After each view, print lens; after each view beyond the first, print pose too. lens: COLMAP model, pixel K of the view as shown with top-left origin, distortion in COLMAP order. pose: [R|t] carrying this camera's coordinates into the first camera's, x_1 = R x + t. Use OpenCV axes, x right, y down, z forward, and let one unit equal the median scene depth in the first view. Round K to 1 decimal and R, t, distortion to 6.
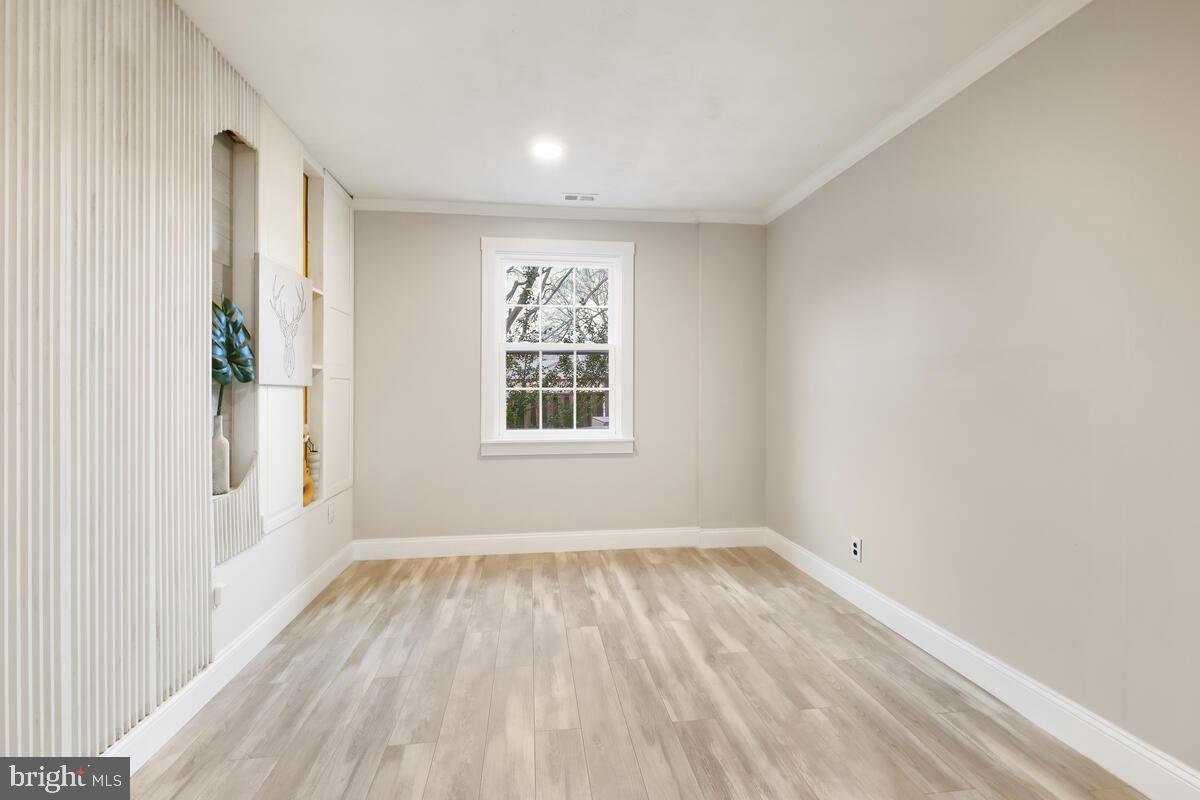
lens RADIAL K [[523.9, 0, 603.8], [0, 523.9, 396.1], [0, 0, 1]] dist [-0.003828, -0.000317]
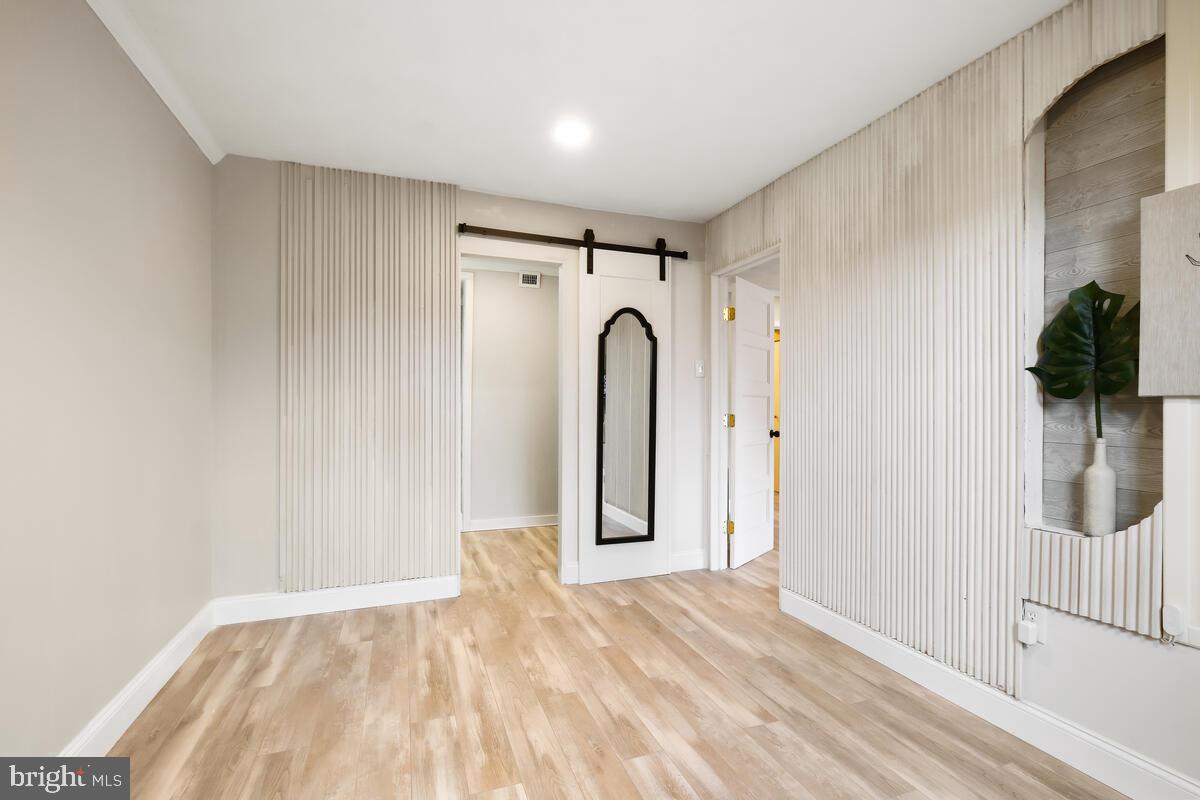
lens RADIAL K [[523.9, 0, 601.1], [0, 523.9, 406.2], [0, 0, 1]] dist [-0.003828, -0.000317]
pose [[-0.976102, -0.007909, -0.217169, 0.216403], [-0.009708, 0.999927, 0.007217, -0.014230], [0.217096, 0.009153, -0.976107, 2.061437]]
